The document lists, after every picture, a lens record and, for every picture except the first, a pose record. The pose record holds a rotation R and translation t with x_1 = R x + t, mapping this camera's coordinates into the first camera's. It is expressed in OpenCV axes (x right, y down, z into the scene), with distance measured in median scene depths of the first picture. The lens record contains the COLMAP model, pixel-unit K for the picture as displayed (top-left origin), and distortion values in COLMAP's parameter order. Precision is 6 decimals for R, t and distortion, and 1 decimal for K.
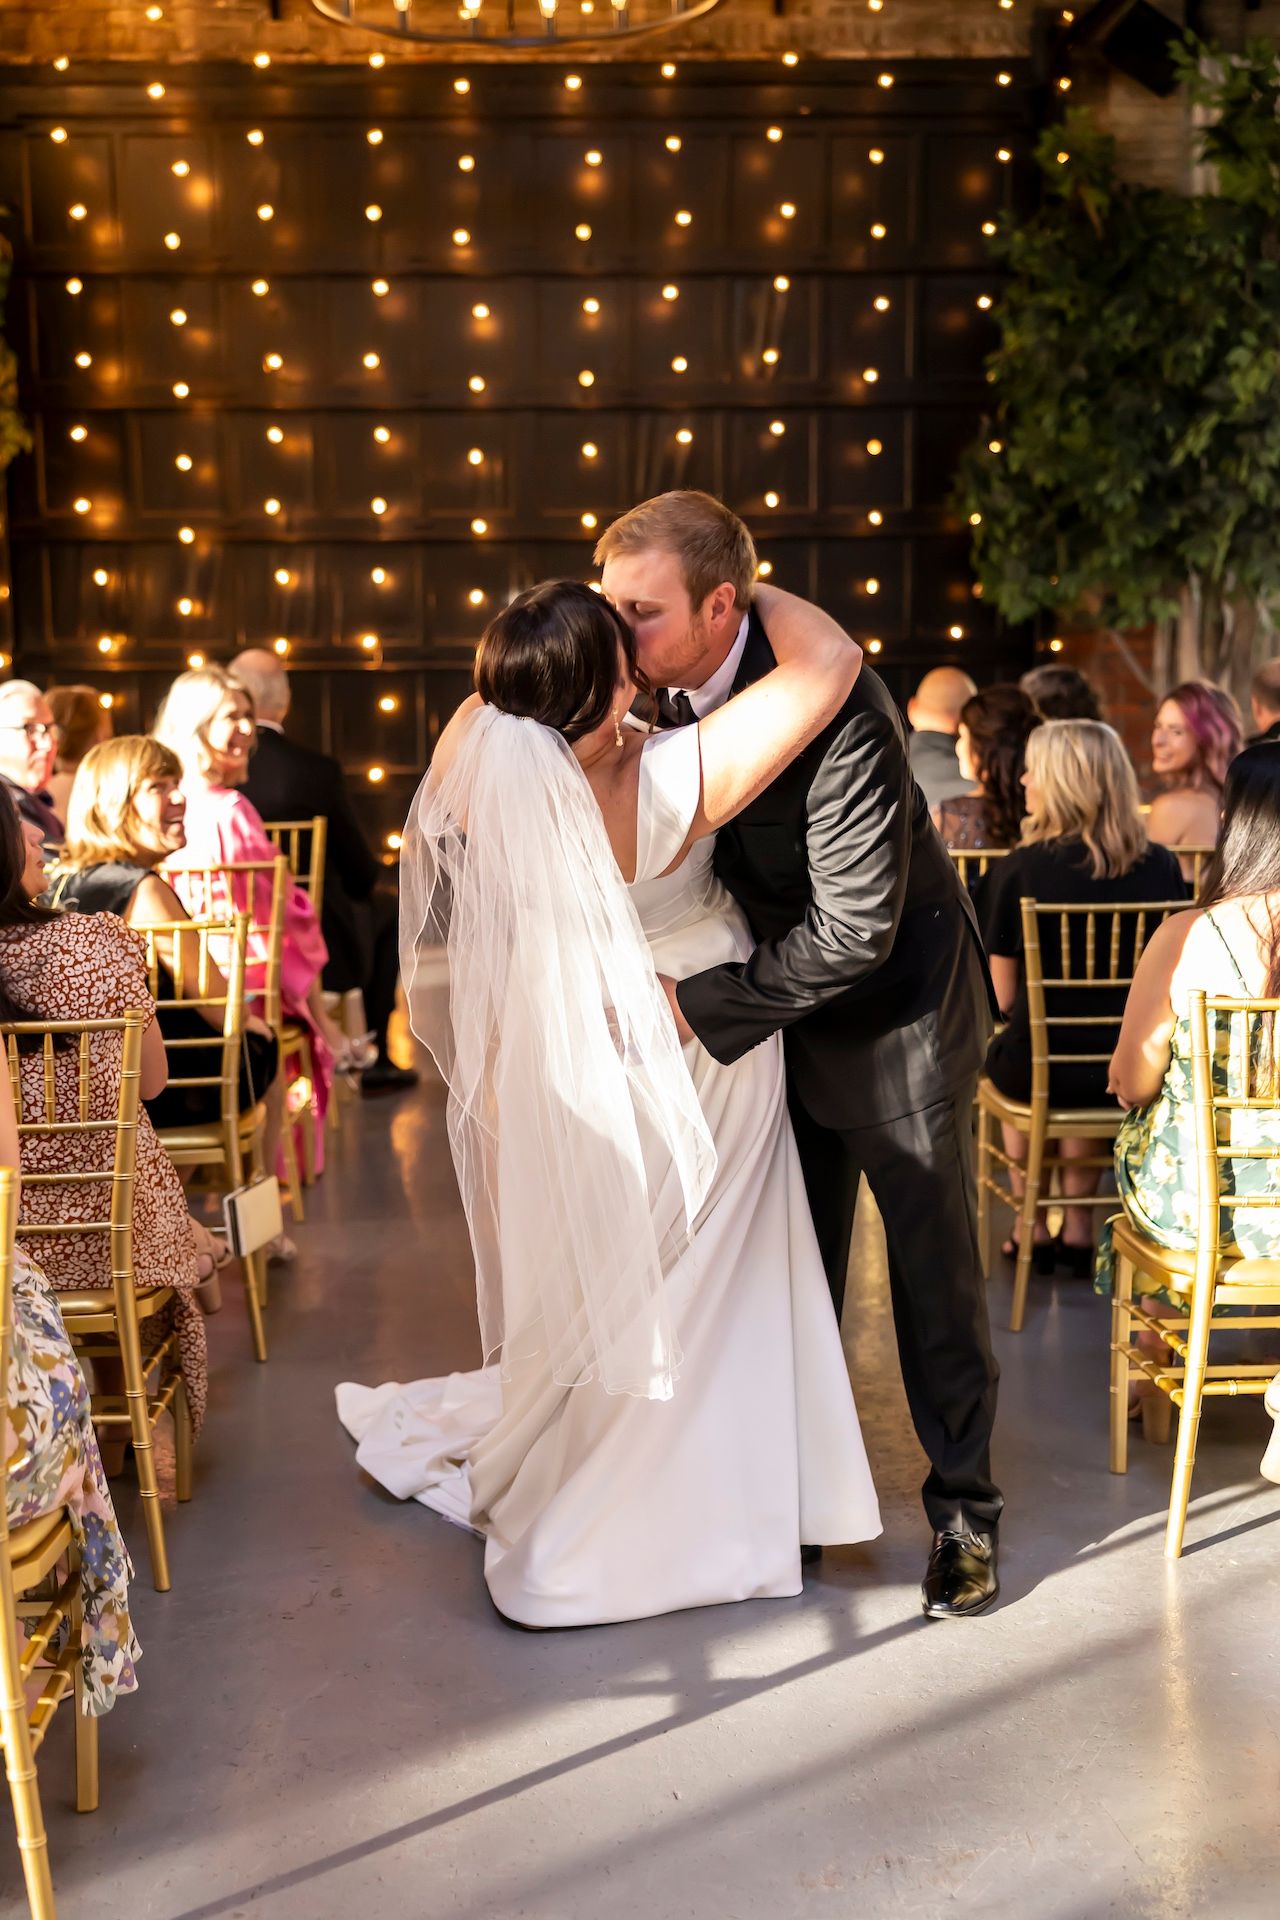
lens RADIAL K [[2233.7, 0, 637.0], [0, 2233.7, 975.9], [0, 0, 1]] dist [0.011036, 0.000000]
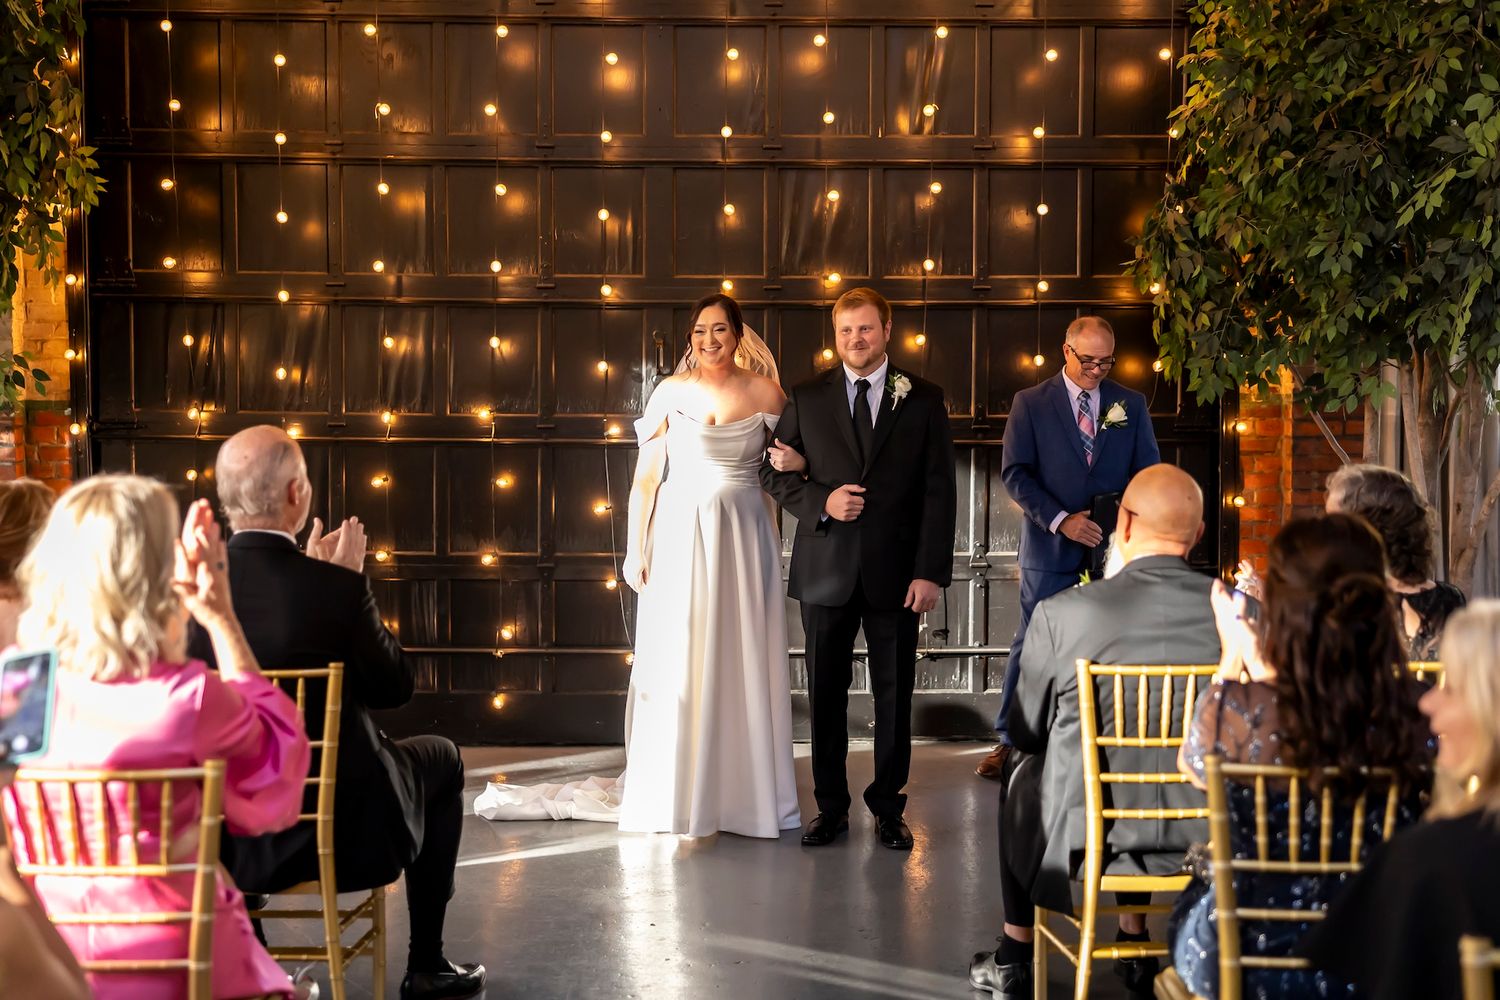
lens RADIAL K [[1980.8, 0, 713.7], [0, 1980.8, 493.6], [0, 0, 1]] dist [0.011979, 0.000000]
pose [[0.999139, 0.014673, -0.038804, 0.005689], [-0.018549, 0.994664, -0.101483, -0.038040], [0.037108, 0.102115, 0.994080, 0.210699]]
